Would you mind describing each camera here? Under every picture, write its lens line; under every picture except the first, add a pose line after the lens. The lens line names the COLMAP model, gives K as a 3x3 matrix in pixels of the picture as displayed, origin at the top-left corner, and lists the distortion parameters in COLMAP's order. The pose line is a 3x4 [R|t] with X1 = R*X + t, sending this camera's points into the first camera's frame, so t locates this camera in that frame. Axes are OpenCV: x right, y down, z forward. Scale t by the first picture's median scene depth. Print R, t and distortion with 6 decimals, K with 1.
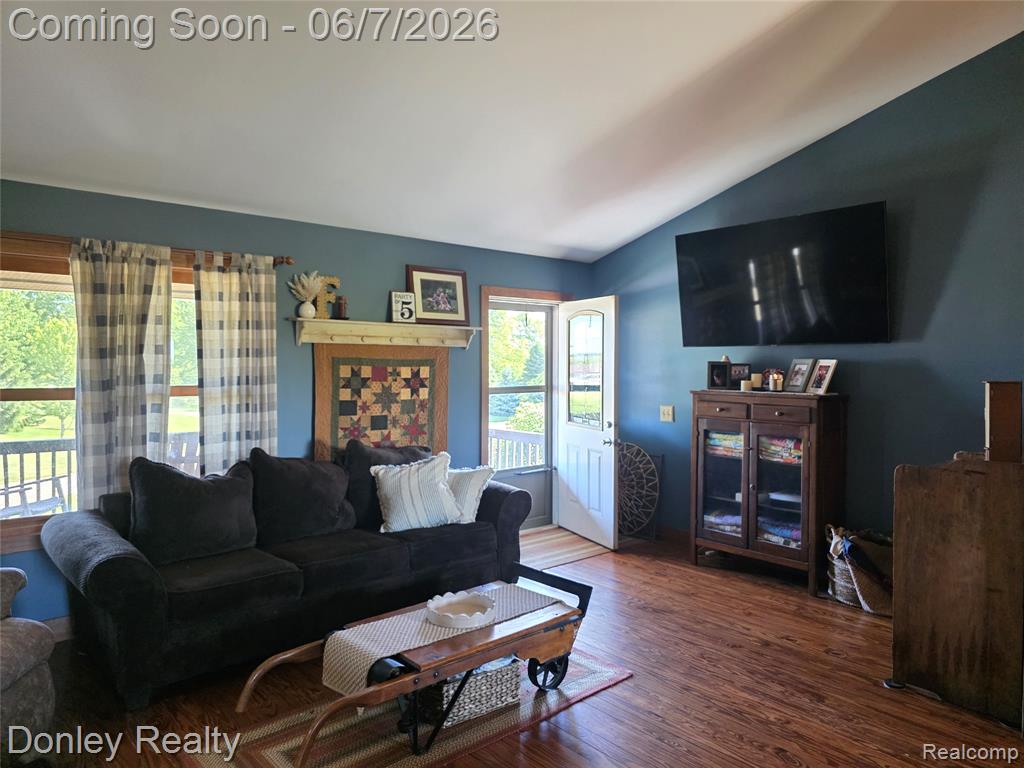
lens RADIAL K [[674.6, 0, 512.0], [0, 674.6, 384.0], [0, 0, 1]] dist [0.006807, 0.000813]
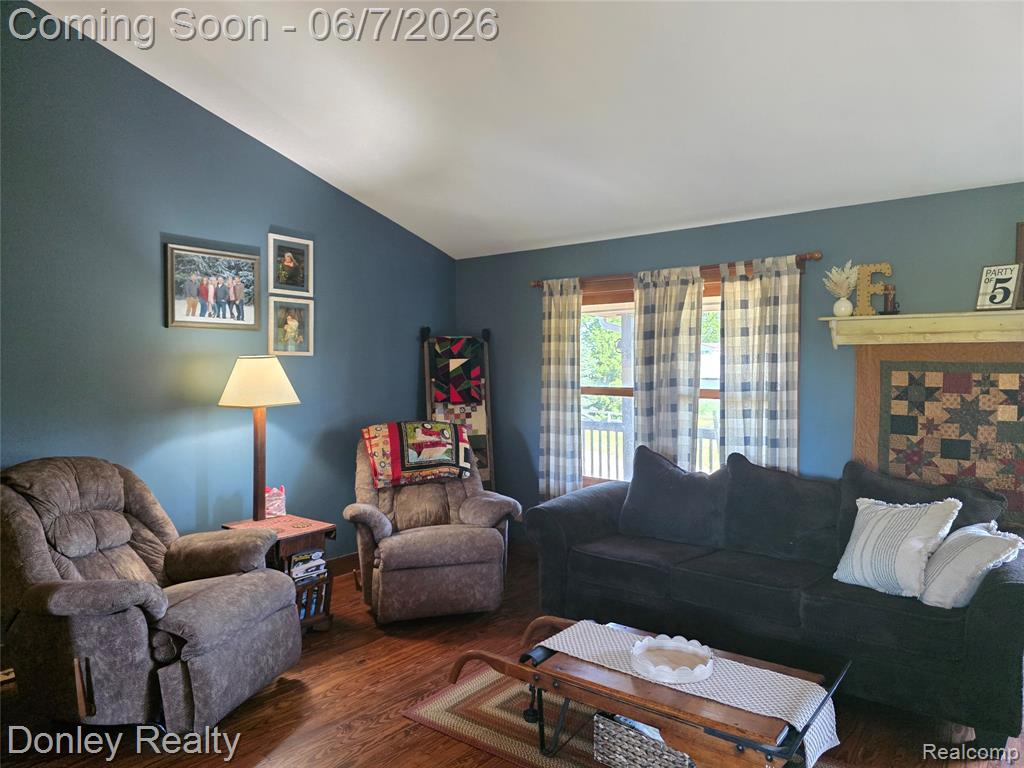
lens RADIAL K [[674.6, 0, 512.0], [0, 674.6, 384.0], [0, 0, 1]] dist [0.006807, 0.000813]
pose [[0.184855, 0.018116, -0.982599, 0.496018], [-0.030034, 0.999467, 0.012777, -0.009769], [0.982307, 0.027149, 0.185300, 0.443820]]
